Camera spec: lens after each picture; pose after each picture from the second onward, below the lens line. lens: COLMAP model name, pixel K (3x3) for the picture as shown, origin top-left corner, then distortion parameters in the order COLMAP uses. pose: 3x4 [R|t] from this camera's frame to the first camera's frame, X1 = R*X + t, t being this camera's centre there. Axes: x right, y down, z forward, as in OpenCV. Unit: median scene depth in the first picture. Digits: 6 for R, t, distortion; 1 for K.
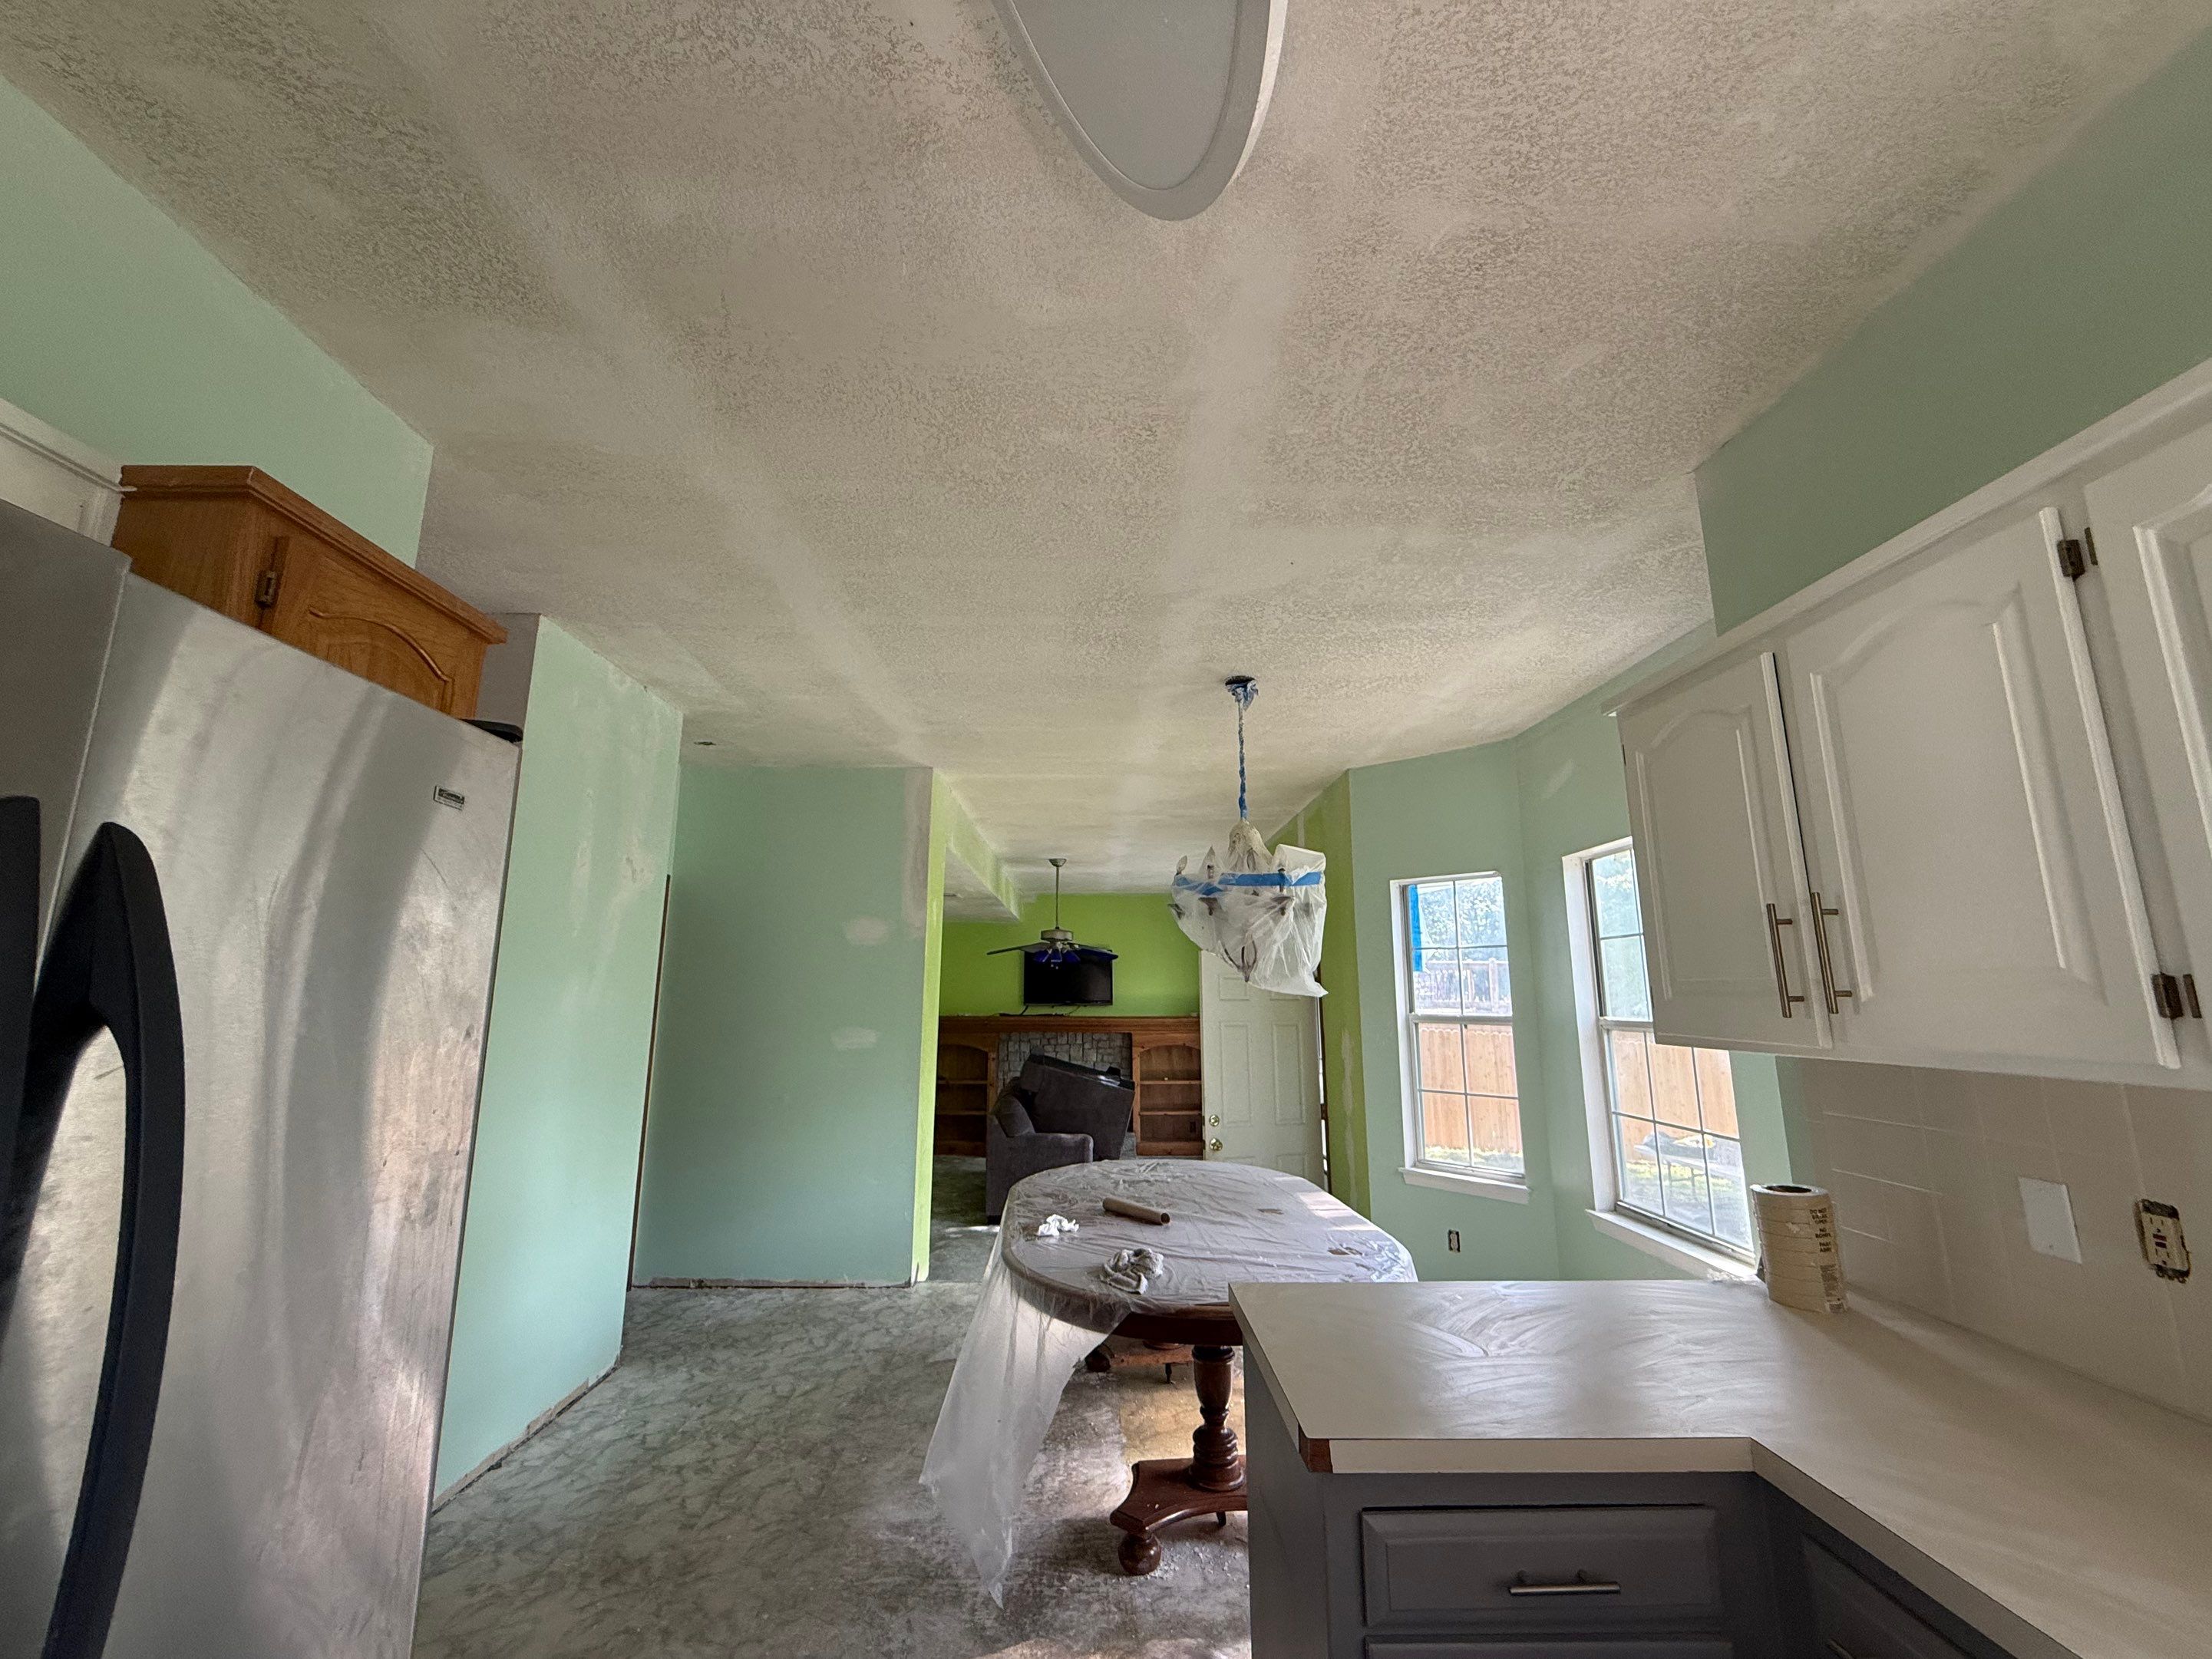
lens RADIAL K [[888.8, 0, 1106.0], [0, 888.8, 829.5], [0, 0, 1]] dist [-0.000150, -0.000004]
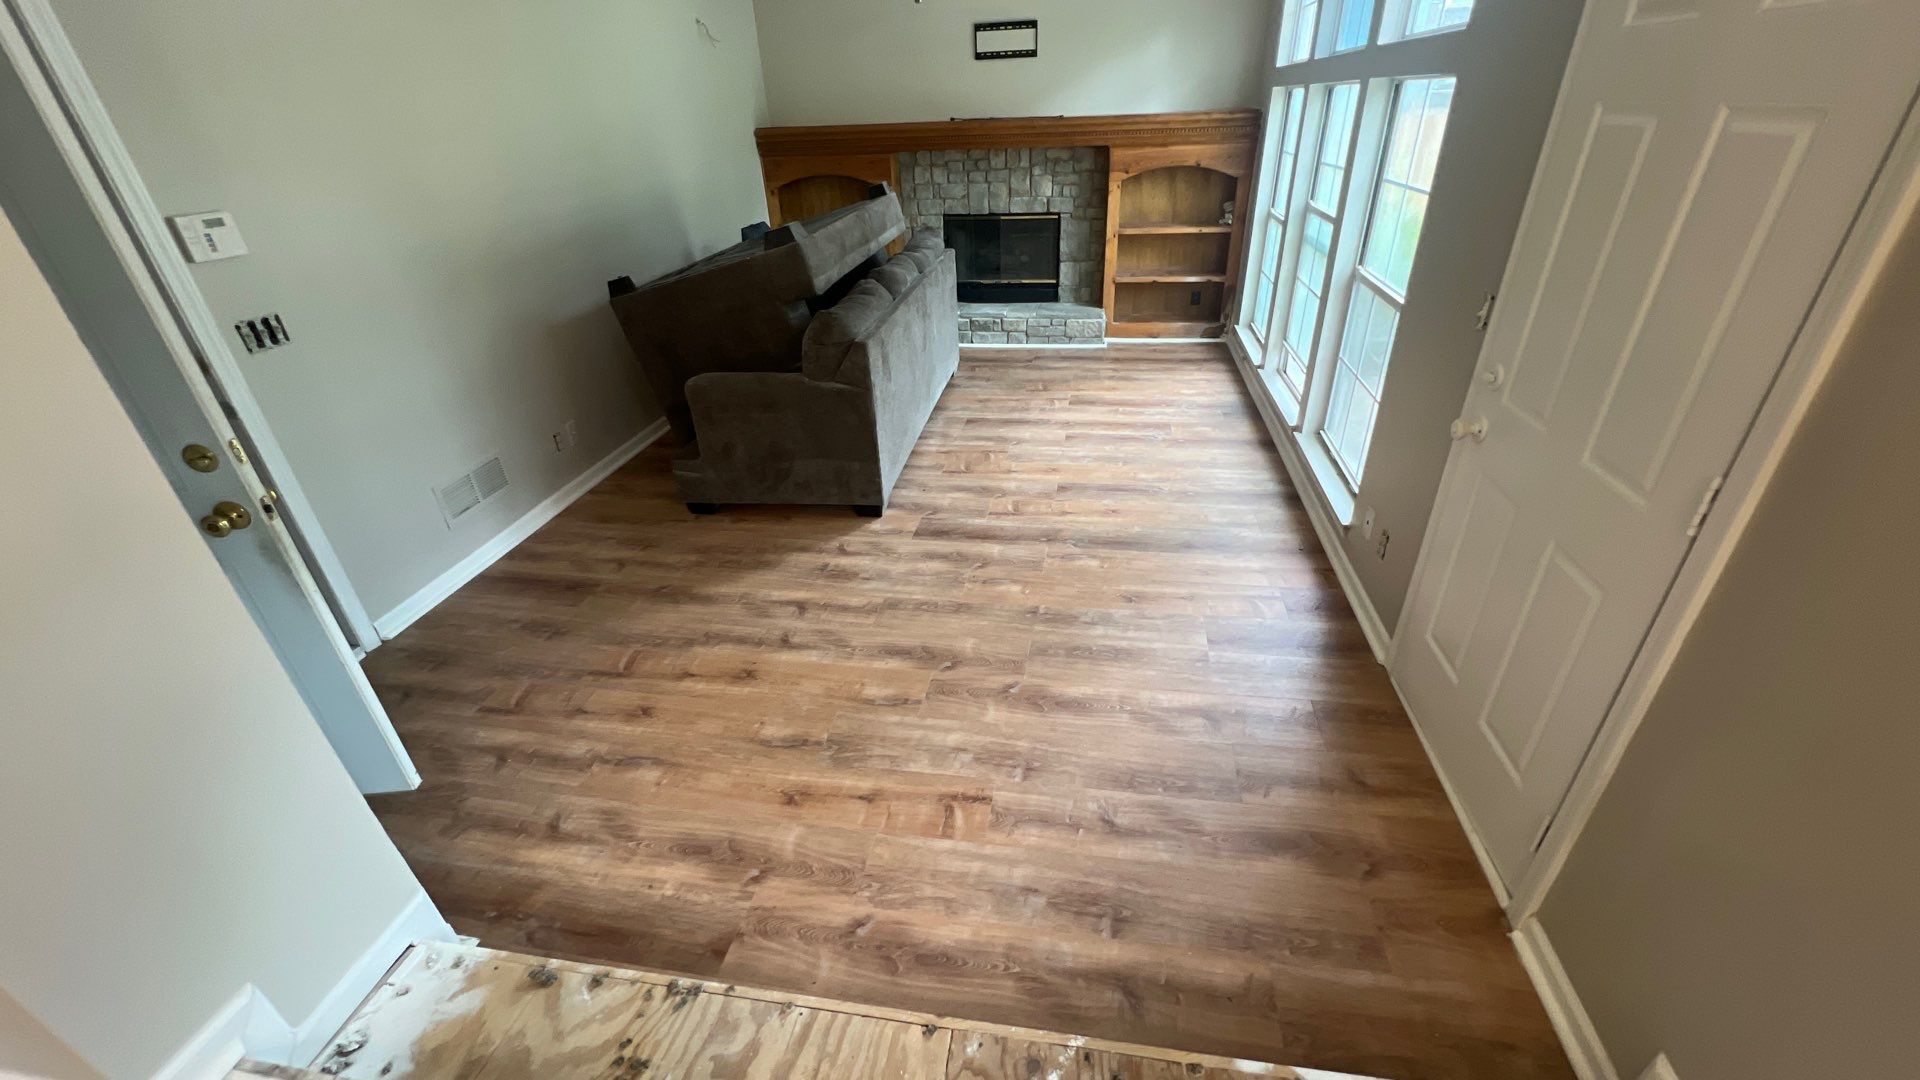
lens RADIAL K [[768.6, 0, 960.0], [0, 768.6, 540.0], [0, 0, 1]] dist [0.001394, 0.000040]
pose [[0.982434, 0.058314, -0.177266, 0.036991], [0.071307, 0.760527, 0.645379, 0.088257], [0.172450, -0.646682, 0.743009, 0.421709]]
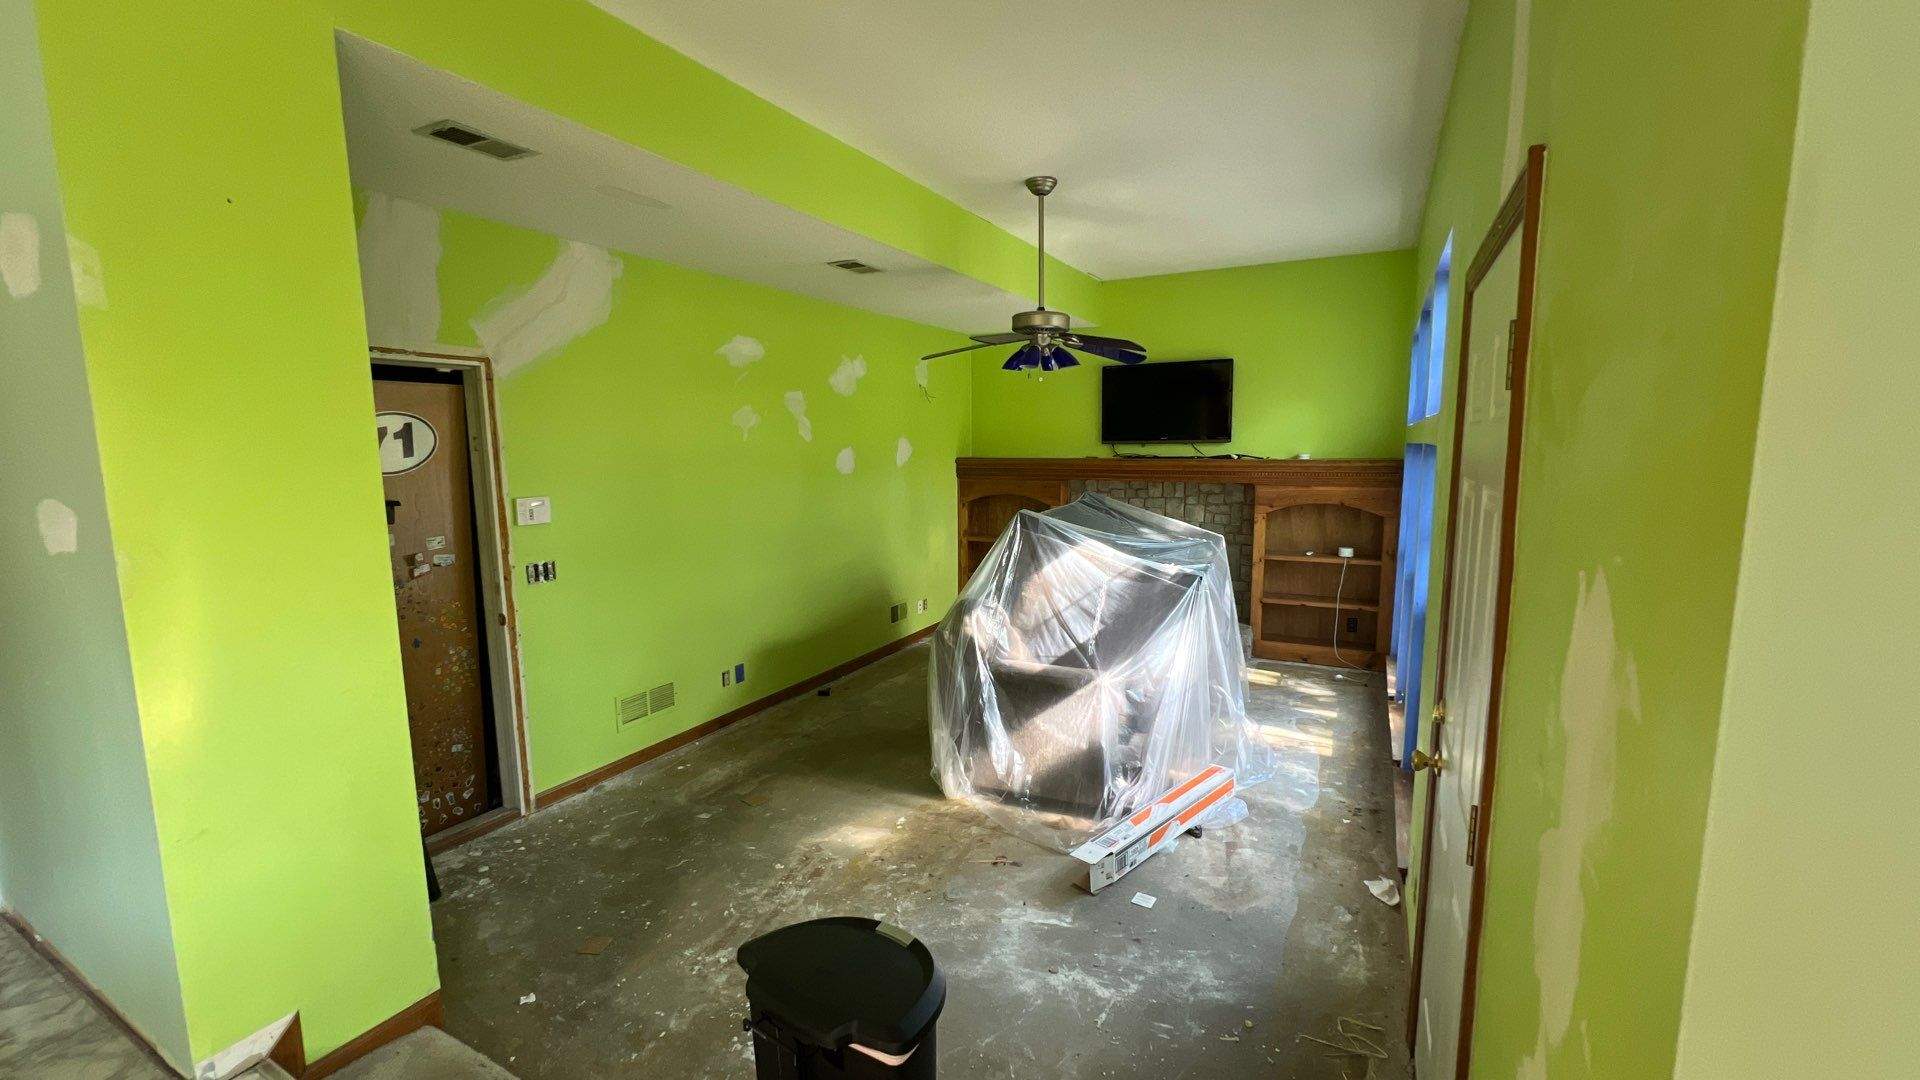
lens RADIAL K [[768.6, 0, 960.0], [0, 768.6, 540.0], [0, 0, 1]] dist [0.001394, 0.000040]
pose [[0.873564, 0.054529, -0.483645, 0.114065], [0.099753, 0.952550, 0.287571, 0.082064], [0.476377, -0.299457, 0.826674, 0.408591]]
